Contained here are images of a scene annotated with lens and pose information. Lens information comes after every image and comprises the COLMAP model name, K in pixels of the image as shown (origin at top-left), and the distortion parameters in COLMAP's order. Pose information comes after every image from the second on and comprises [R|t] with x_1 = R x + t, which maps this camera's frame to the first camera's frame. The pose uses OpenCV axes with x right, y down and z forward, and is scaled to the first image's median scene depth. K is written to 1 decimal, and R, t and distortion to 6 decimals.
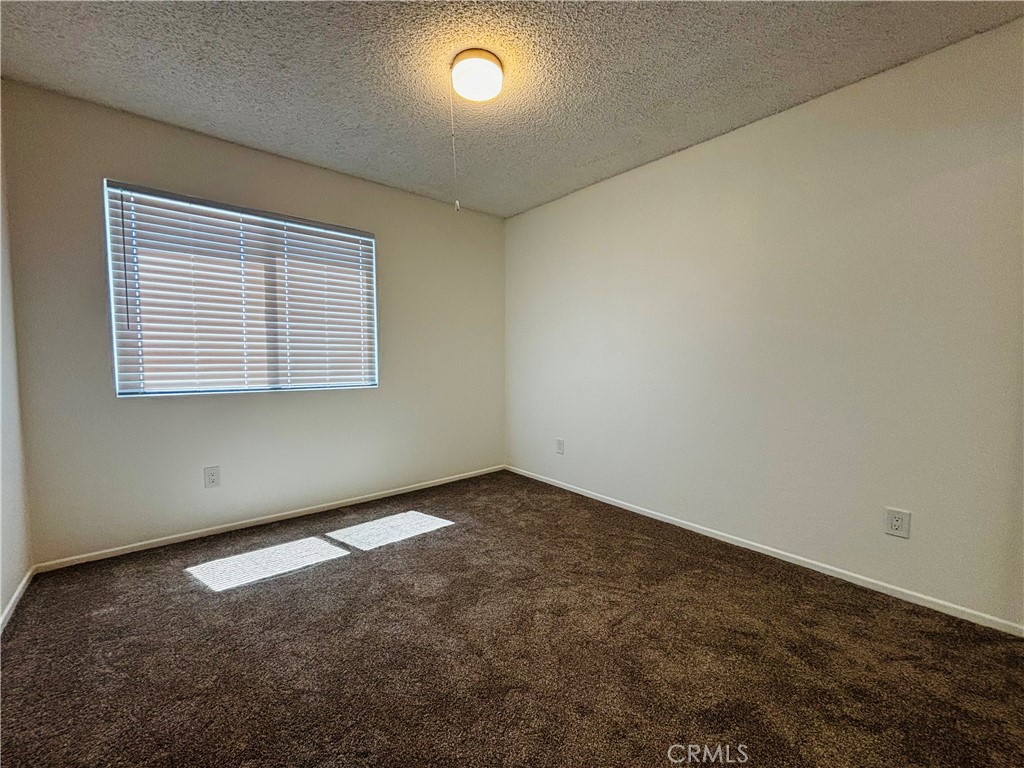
lens RADIAL K [[417.2, 0, 510.0], [0, 417.2, 383.0], [0, 0, 1]] dist [0.000615, -0.000859]
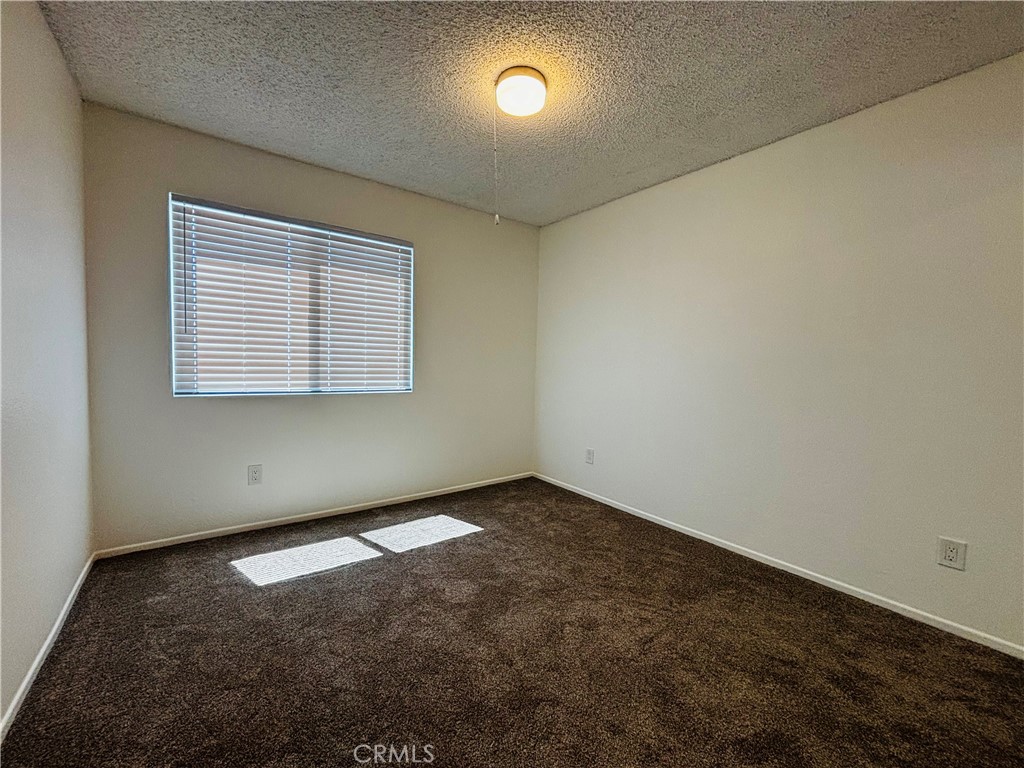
lens RADIAL K [[417.2, 0, 510.0], [0, 417.2, 383.0], [0, 0, 1]] dist [0.000615, -0.000859]
pose [[0.997724, 0.026070, -0.062181, -0.021554], [-0.026608, 0.999615, -0.007841, -0.016570], [0.061953, 0.009477, 0.998034, -0.009734]]
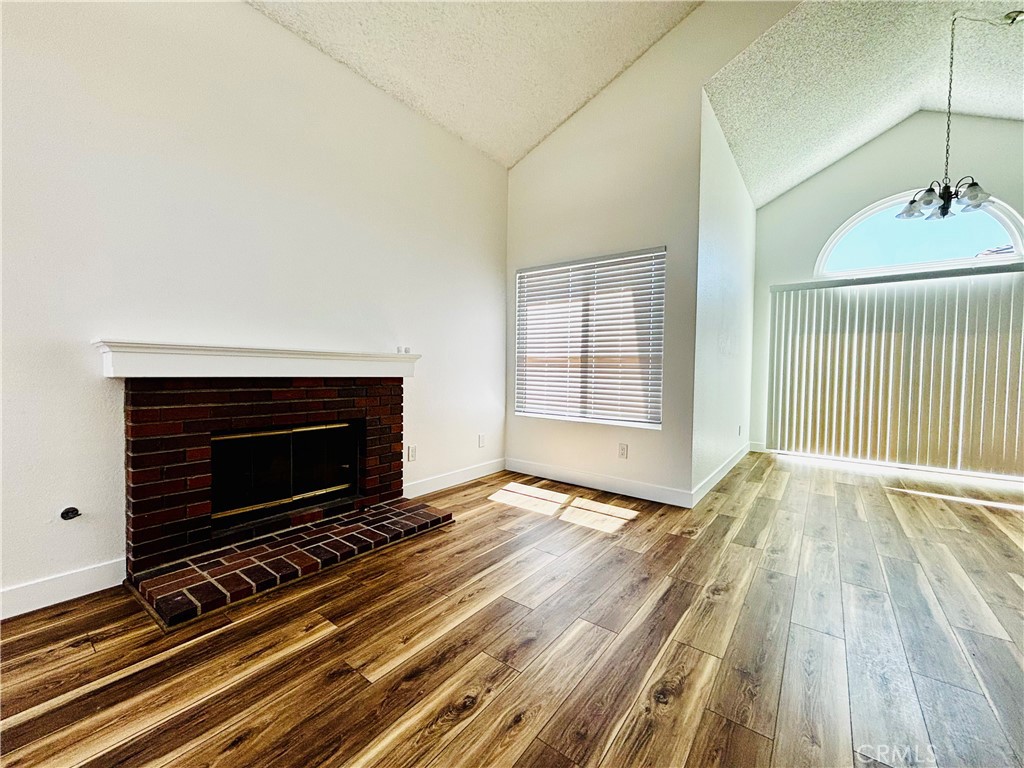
lens RADIAL K [[413.2, 0, 509.7], [0, 413.2, 383.9], [0, 0, 1]] dist [-0.000718, -0.000233]
pose [[0.216691, 0.038130, -0.975495, 0.918427], [-0.072194, 0.997127, 0.022939, -0.012648], [0.973567, 0.065454, 0.218822, 0.617113]]
